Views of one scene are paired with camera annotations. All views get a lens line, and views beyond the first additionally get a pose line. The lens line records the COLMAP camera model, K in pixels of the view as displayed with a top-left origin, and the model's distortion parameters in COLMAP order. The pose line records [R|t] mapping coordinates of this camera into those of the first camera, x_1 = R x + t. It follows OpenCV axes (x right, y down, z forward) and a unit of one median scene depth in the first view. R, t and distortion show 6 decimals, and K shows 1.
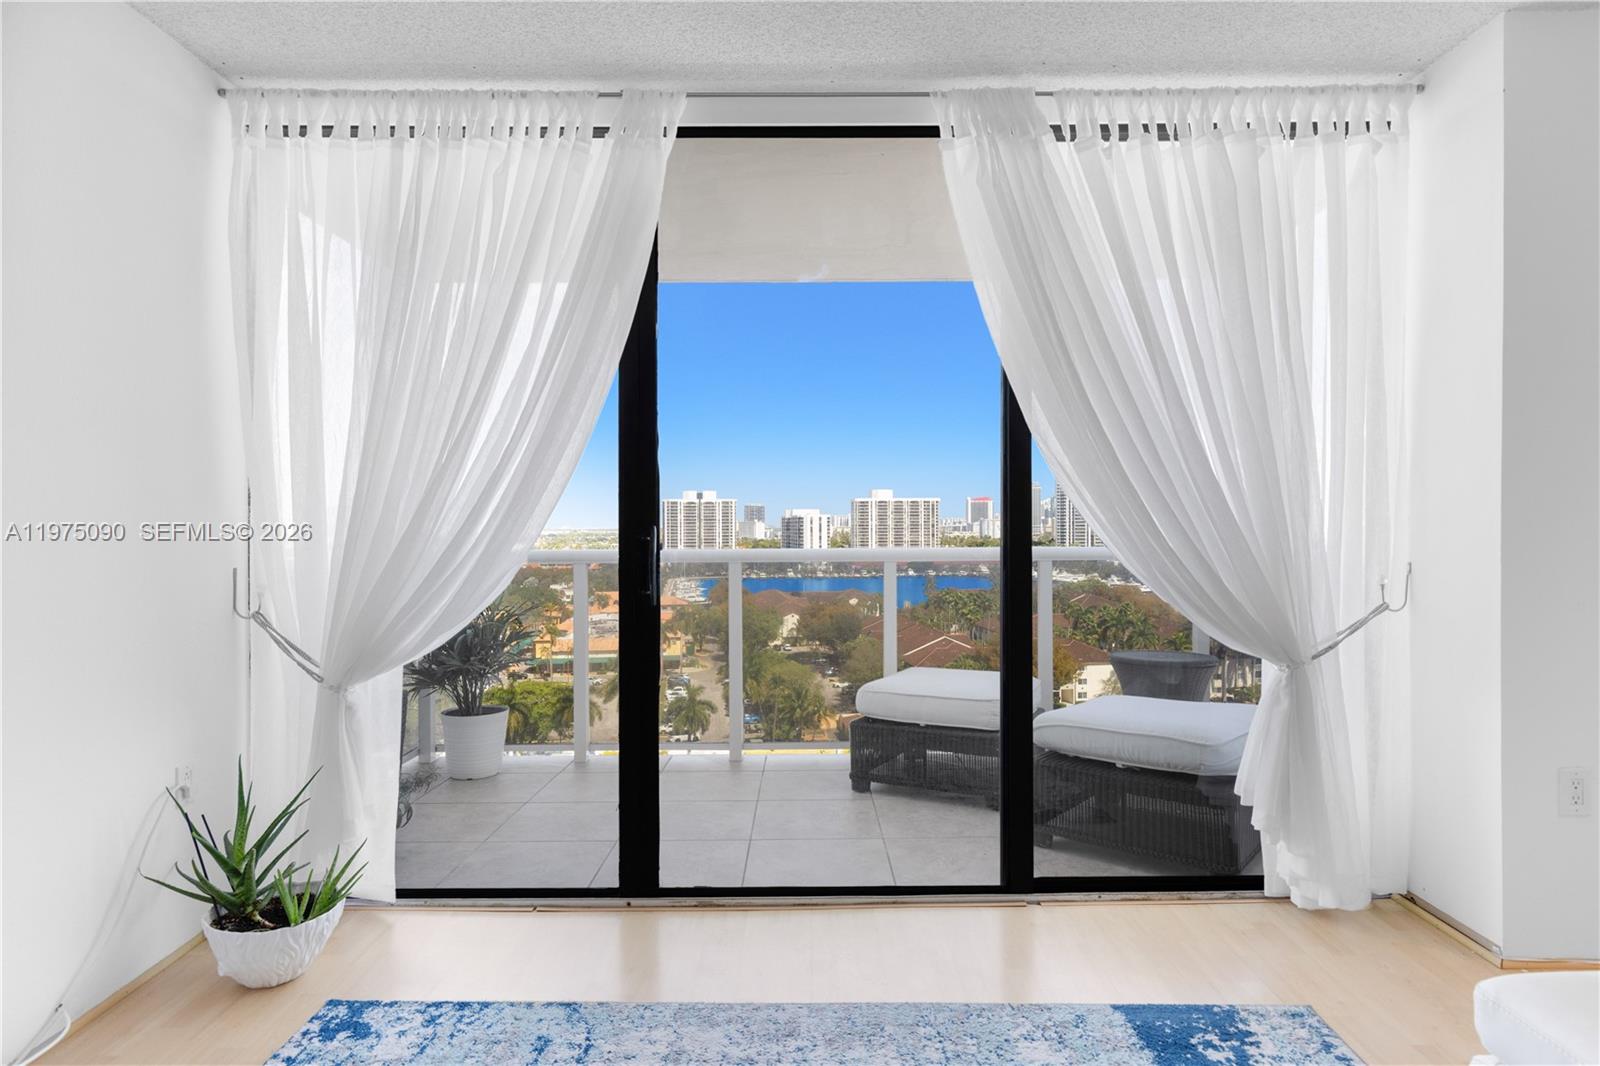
lens RADIAL K [[860.1, 0, 811.3], [0, 860.1, 530.5], [0, 0, 1]] dist [0.001550, 0.001153]
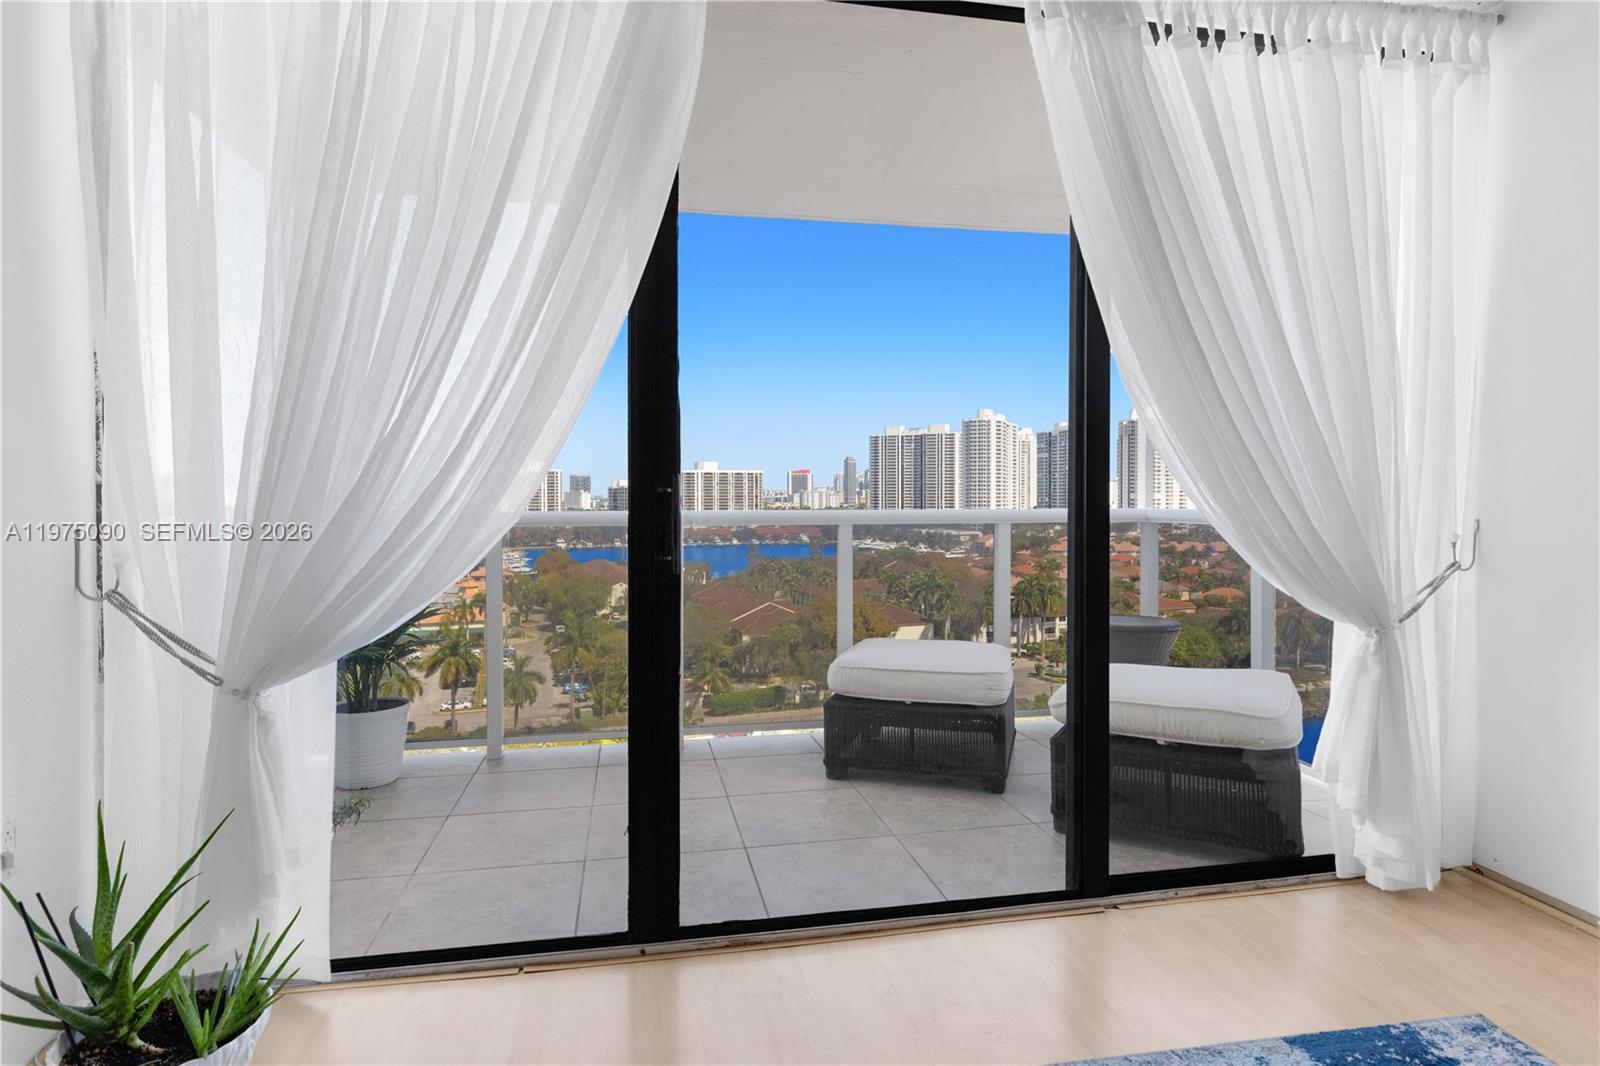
lens RADIAL K [[829.9, 0, 789.2], [0, 829.9, 507.2], [0, 0, 1]] dist [0.000752, -0.000242]
pose [[0.983643, 0.002069, 0.180118, -0.195501], [-0.003360, 0.999971, 0.006860, 0.017913], [-0.180098, -0.007352, 0.983621, 0.204852]]
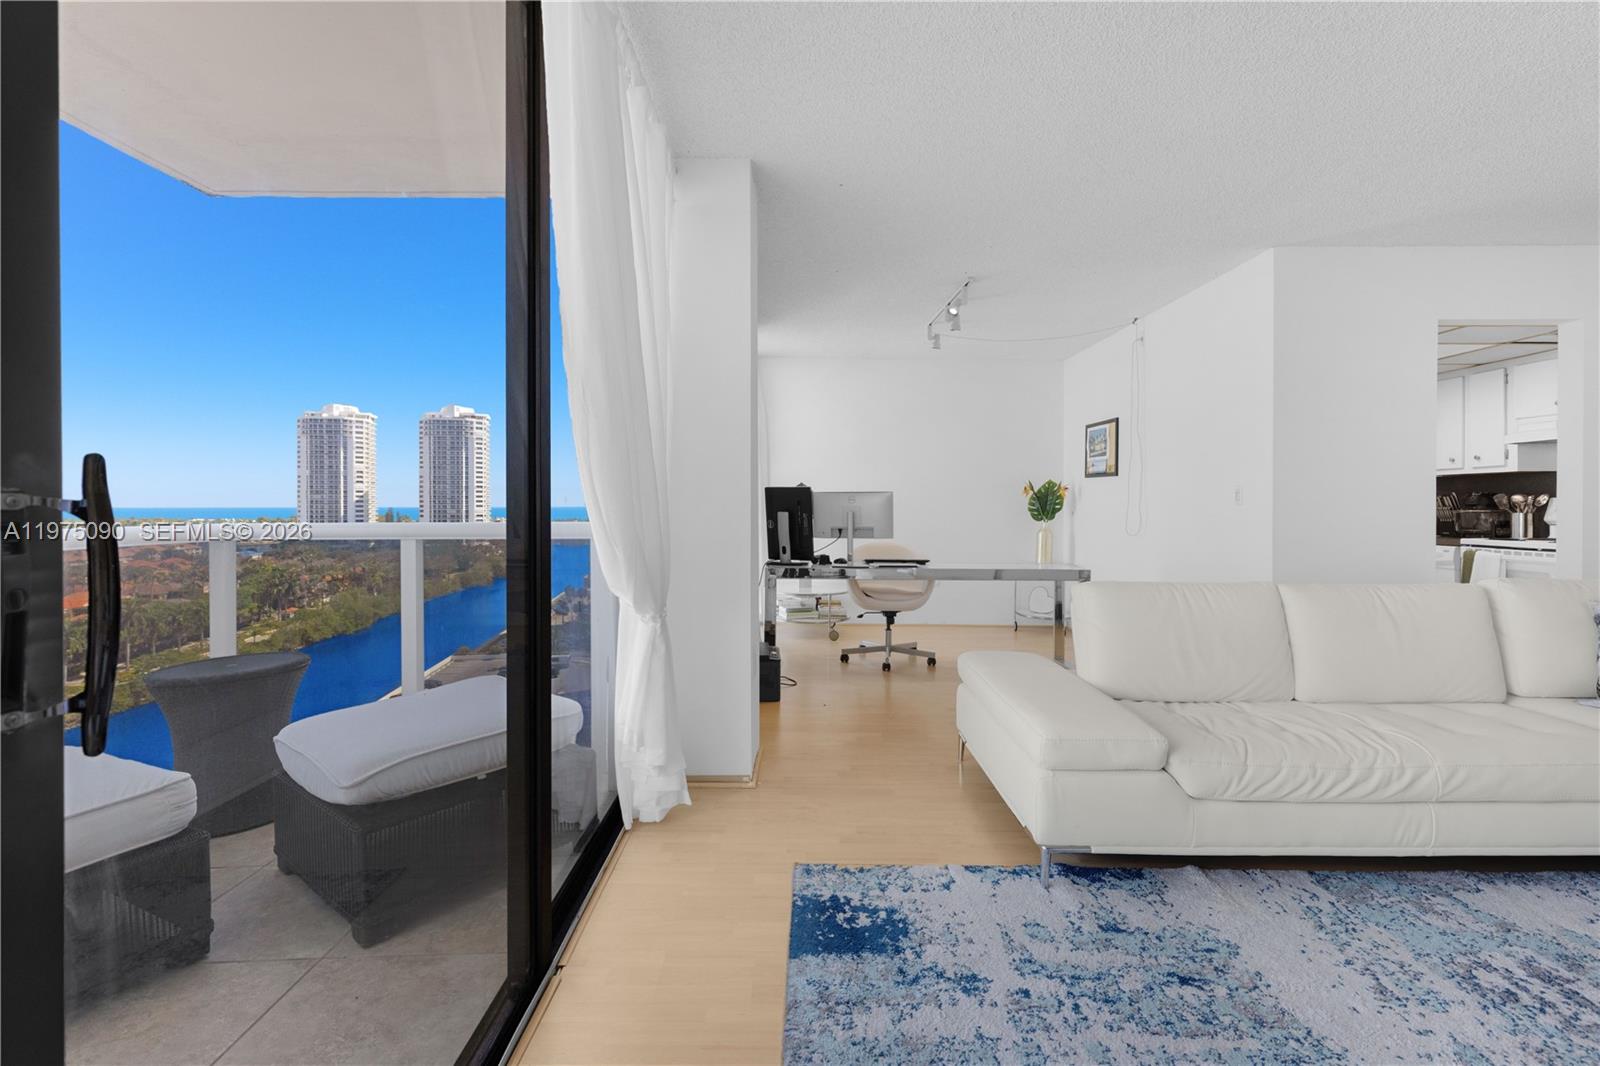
lens RADIAL K [[728.2, 0, 807.5], [0, 728.2, 508.1], [0, 0, 1]] dist [0.005330, -0.000273]
pose [[-0.010054, 0.001117, 0.999949, -0.368043], [0.006820, 0.999976, -0.001049, 0.012695], [-0.999926, 0.006809, -0.010061, 0.697845]]
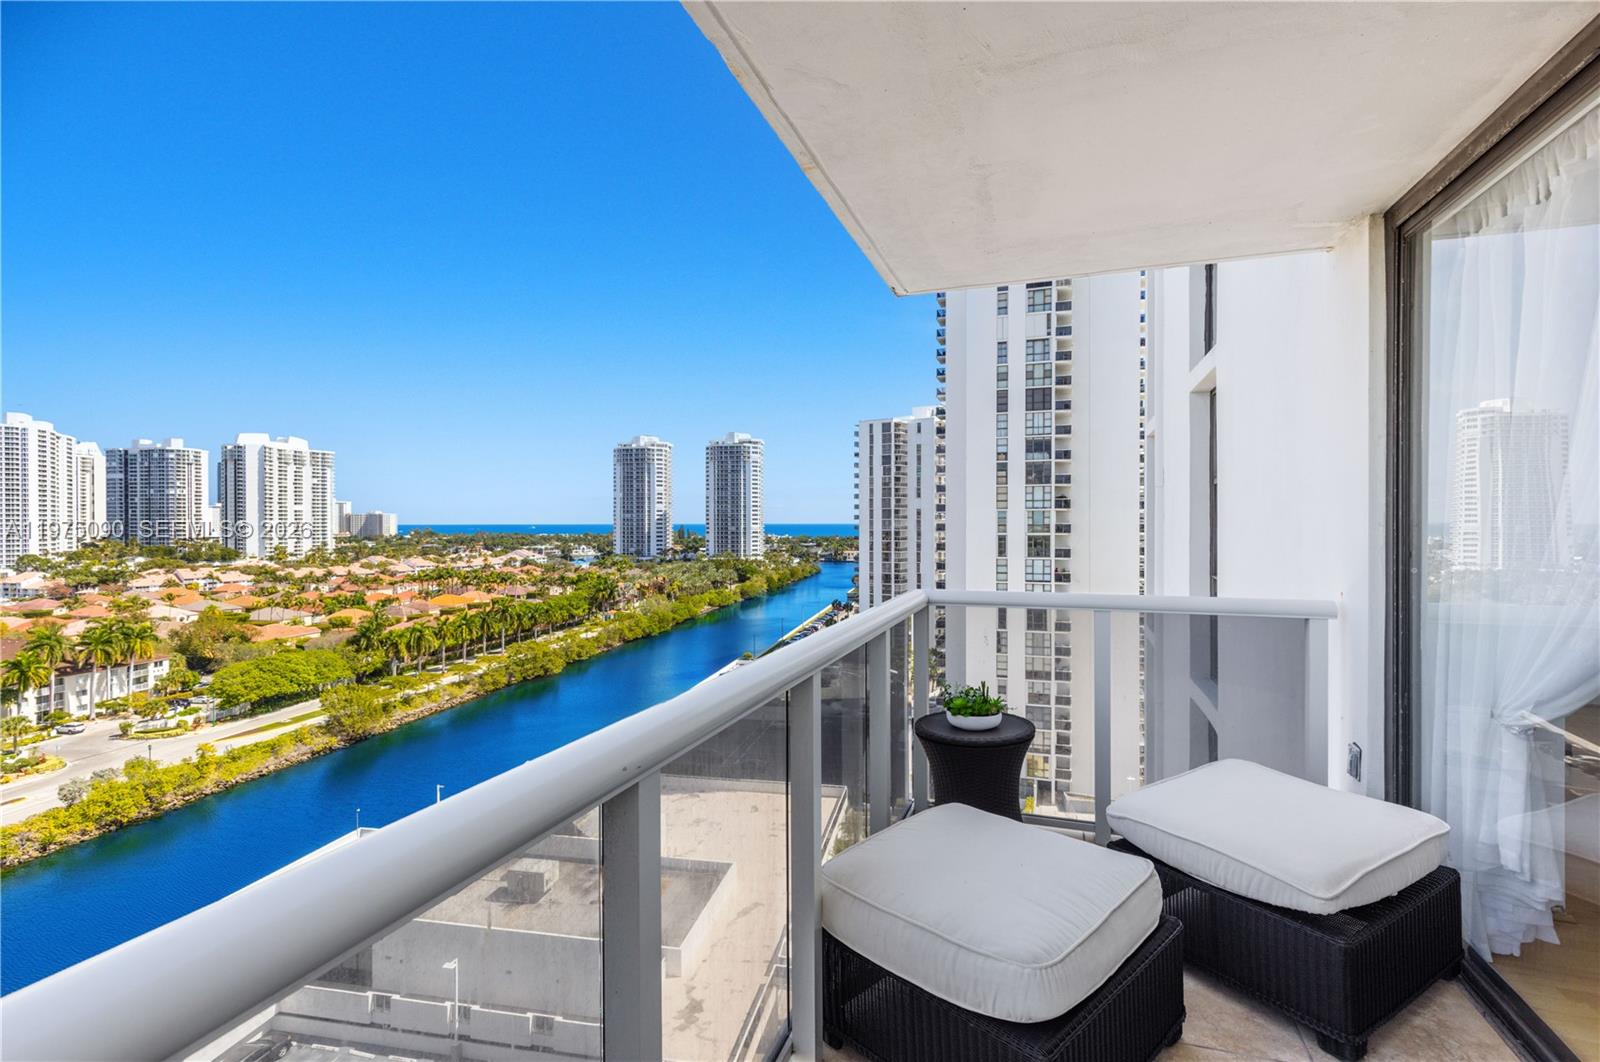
lens RADIAL K [[728.2, 0, 814.5], [0, 728.2, 527.8], [0, 0, 1]] dist [0.005330, -0.000273]
pose [[0.321767, -0.001527, 0.946818, -0.463437], [0.004021, 0.999992, 0.000246, -0.069204], [-0.946810, 0.003728, 0.321771, 1.304615]]
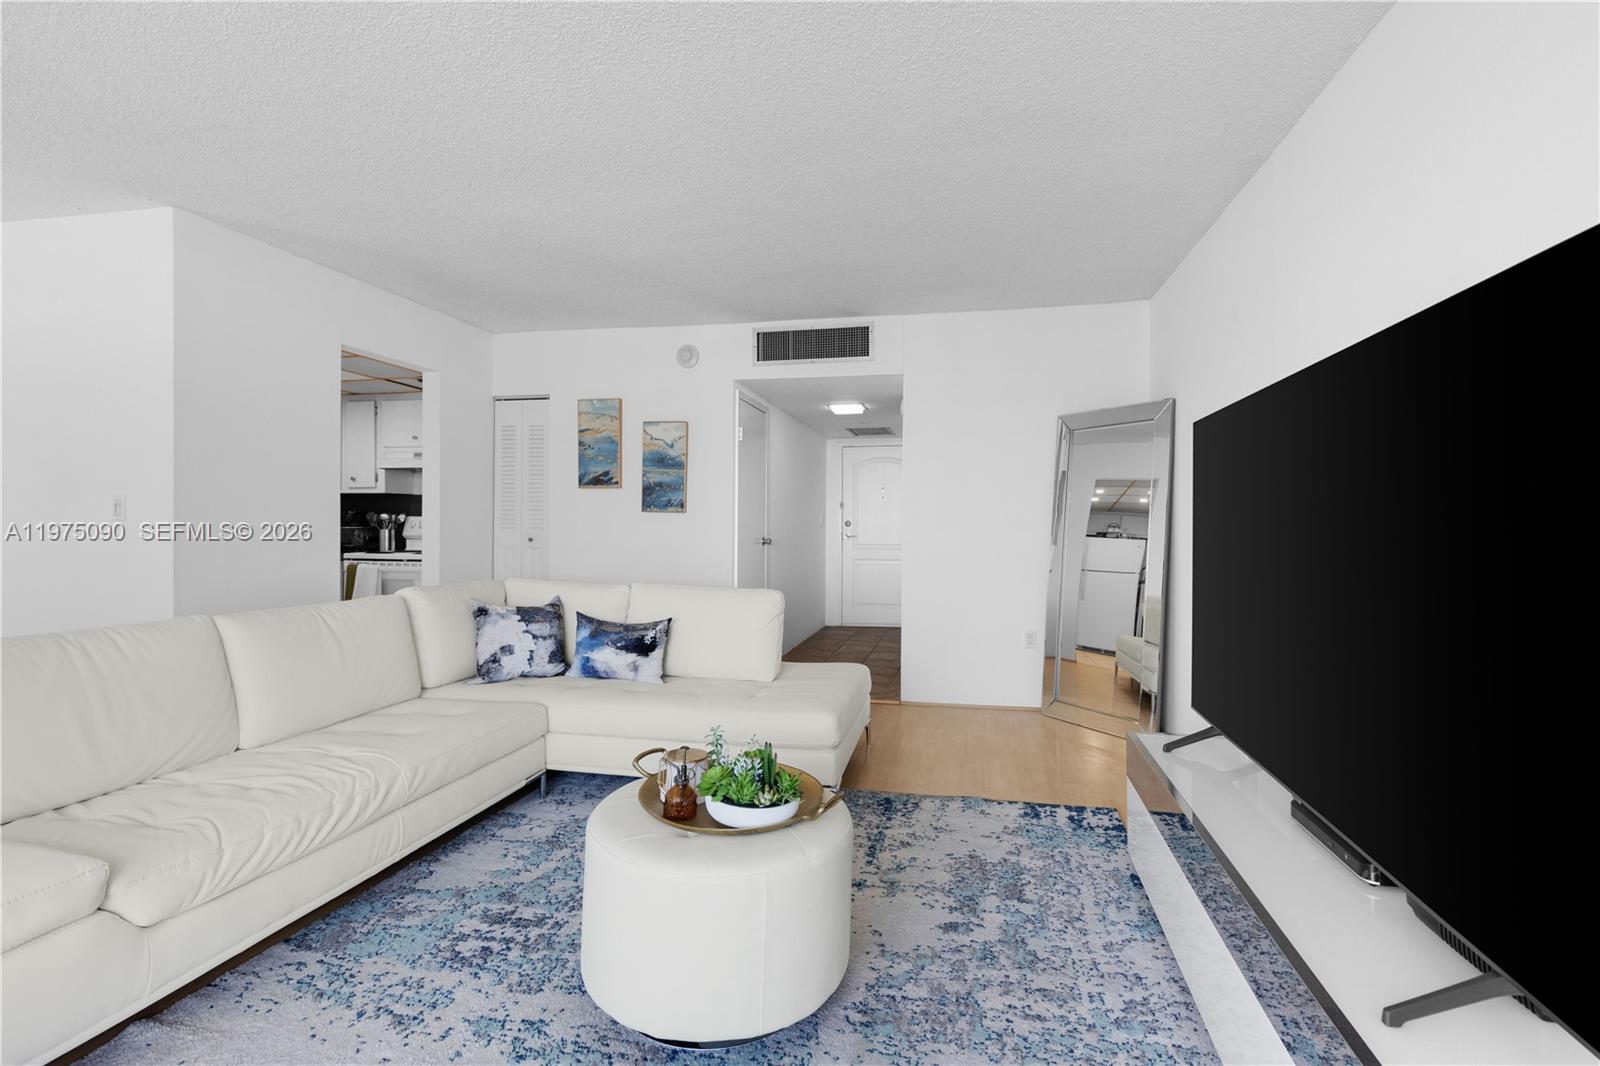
lens RADIAL K [[728.2, 0, 816.2], [0, 728.2, 534.4], [0, 0, 1]] dist [0.005330, -0.000273]
pose [[-0.979736, -0.005310, 0.200222, -0.218198], [-0.001969, 0.999856, 0.016883, 0.011719], [-0.200282, 0.016147, -0.979605, 0.720813]]
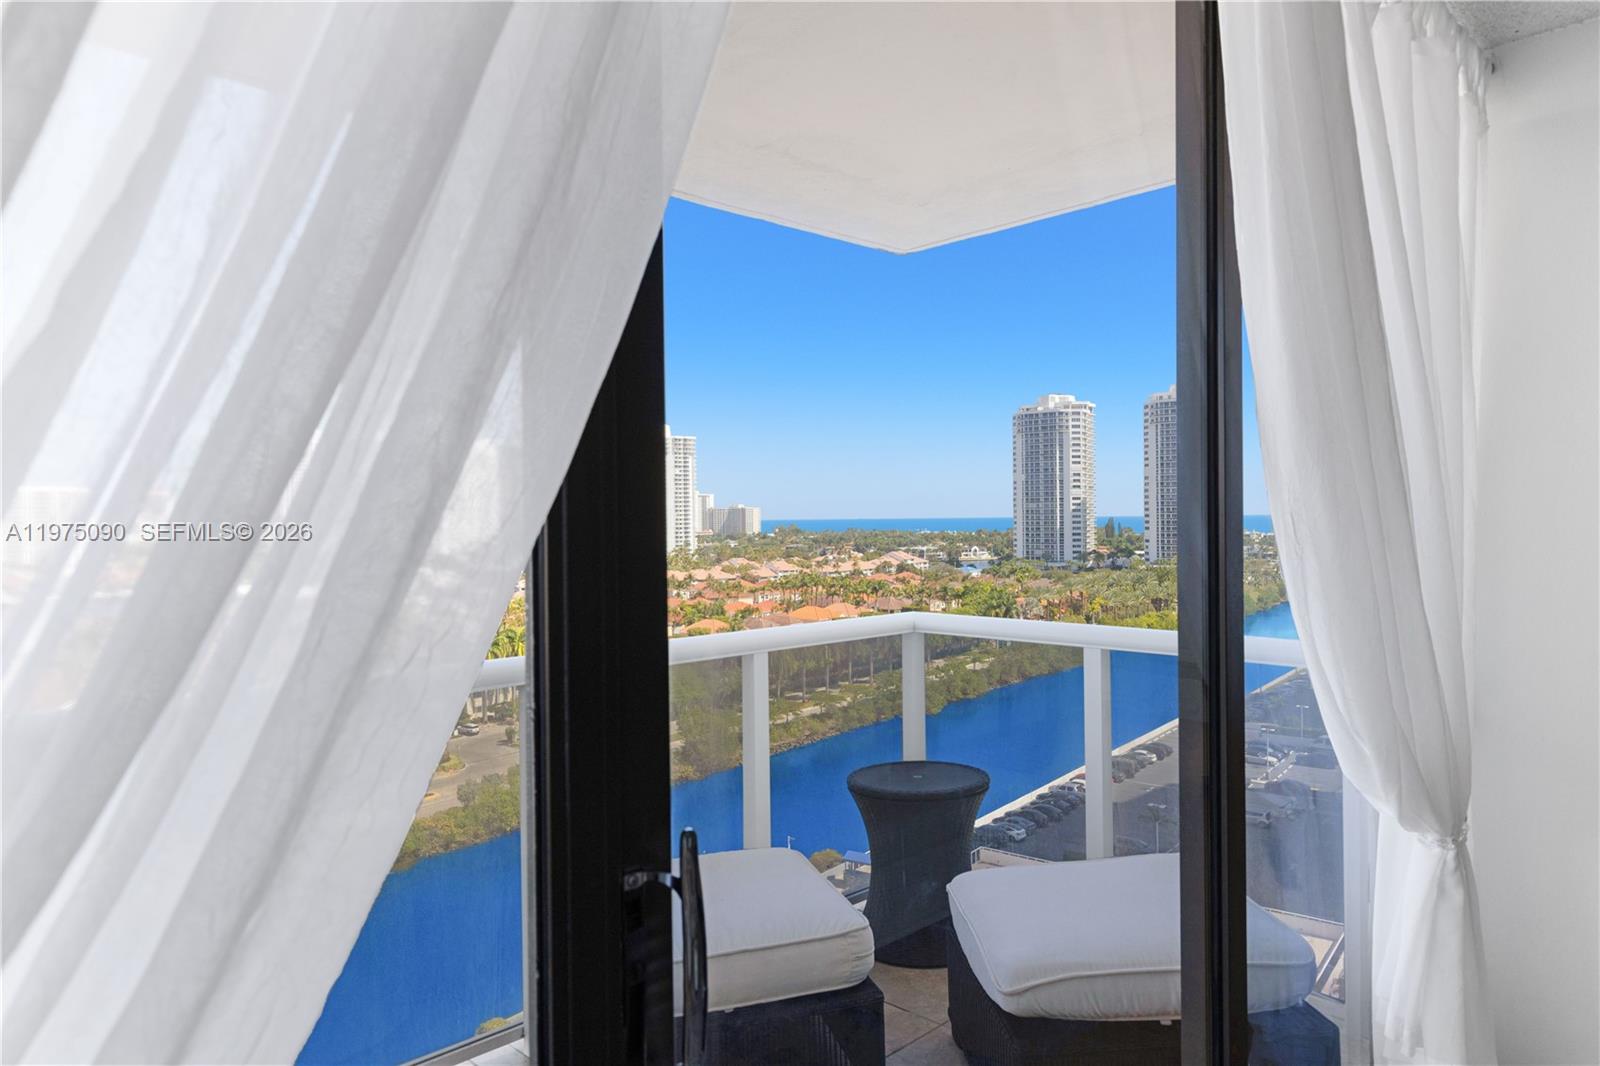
lens RADIAL K [[1007.4, 0, 805.3], [0, 1007.4, 523.5], [0, 0, 1]] dist [0.005107, -0.001175]
pose [[0.720009, -0.006407, 0.693935, -0.336580], [0.010886, 0.999939, -0.002063, -0.088473], [-0.693879, 0.009040, 0.720034, 0.665407]]
